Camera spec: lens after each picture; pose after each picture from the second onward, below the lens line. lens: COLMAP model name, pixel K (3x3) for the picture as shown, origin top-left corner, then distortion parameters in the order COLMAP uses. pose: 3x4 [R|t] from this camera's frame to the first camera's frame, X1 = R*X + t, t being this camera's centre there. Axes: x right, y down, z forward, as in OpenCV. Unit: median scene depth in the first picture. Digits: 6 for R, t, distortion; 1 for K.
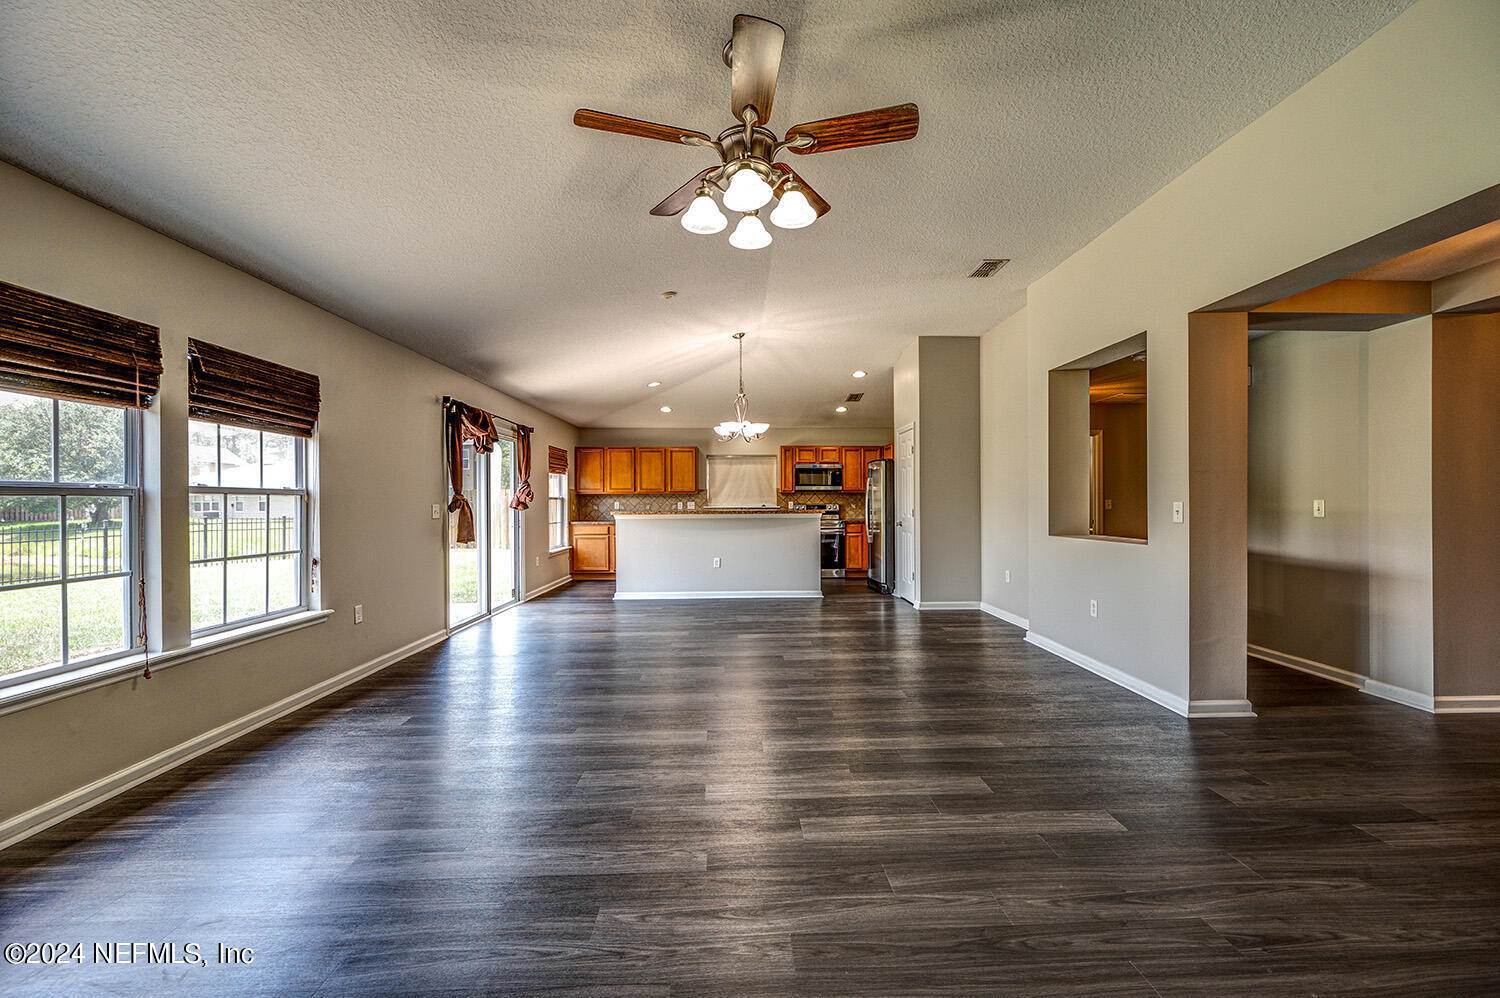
lens RADIAL K [[592.6, 0, 761.6], [0, 592.6, 501.4], [0, 0, 1]] dist [-0.001925, -0.000542]
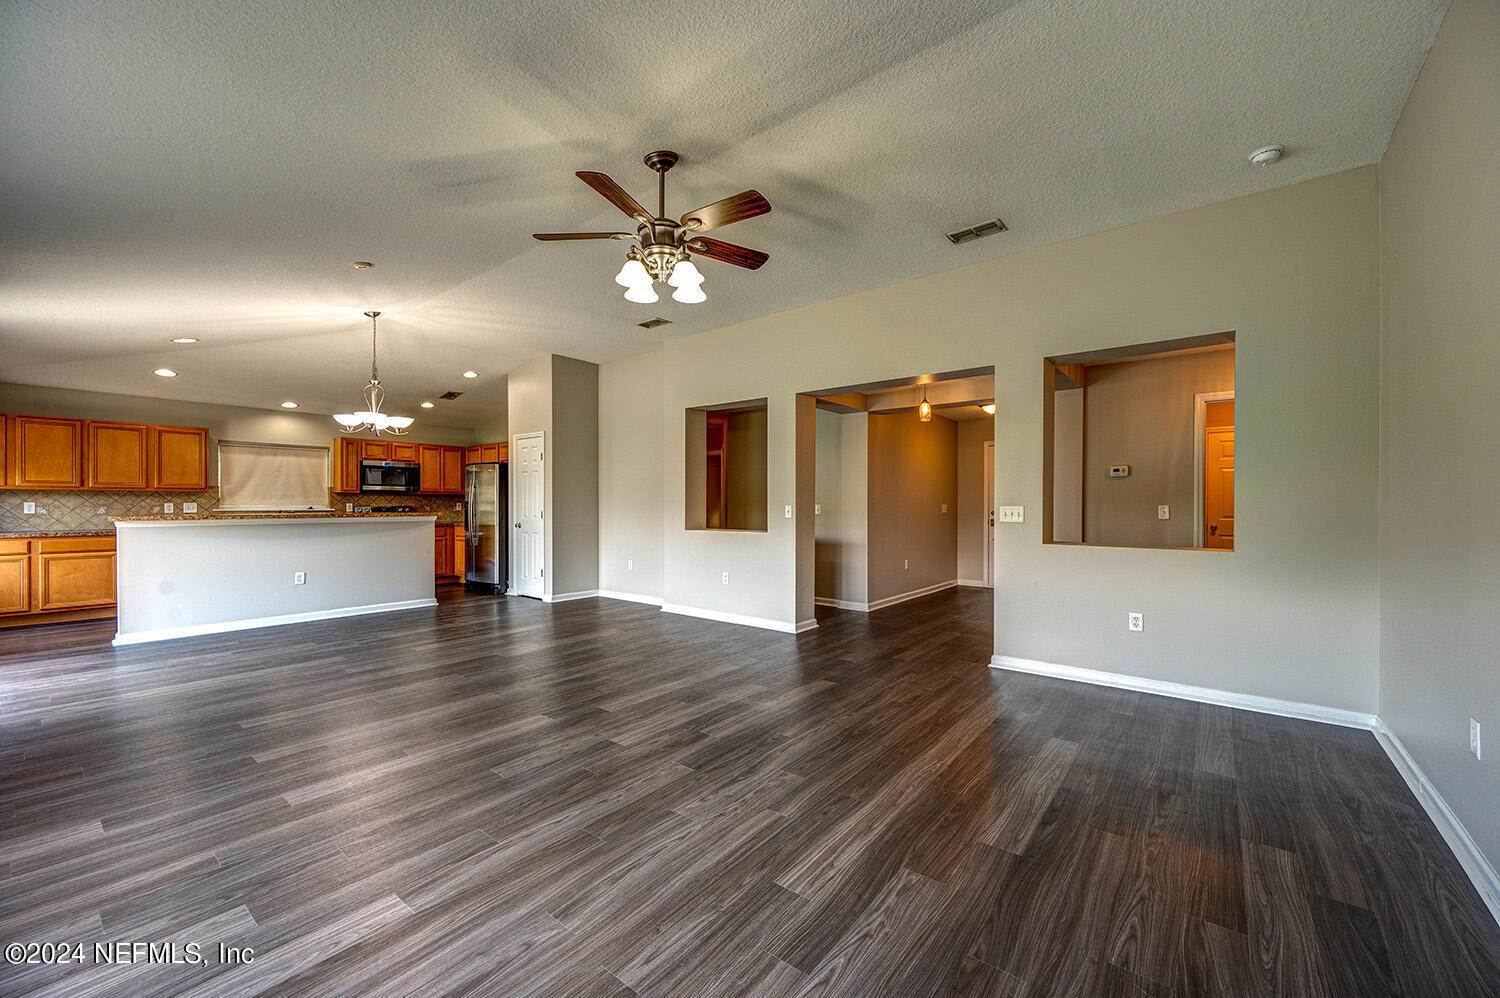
lens RADIAL K [[592.6, 0, 759.9], [0, 592.6, 501.9], [0, 0, 1]] dist [-0.001925, -0.000542]
pose [[0.642215, 0.008175, 0.766481, -0.292917], [-0.005445, 0.999967, -0.006103, 0.000520], [-0.766505, -0.000254, 0.642238, -0.002186]]
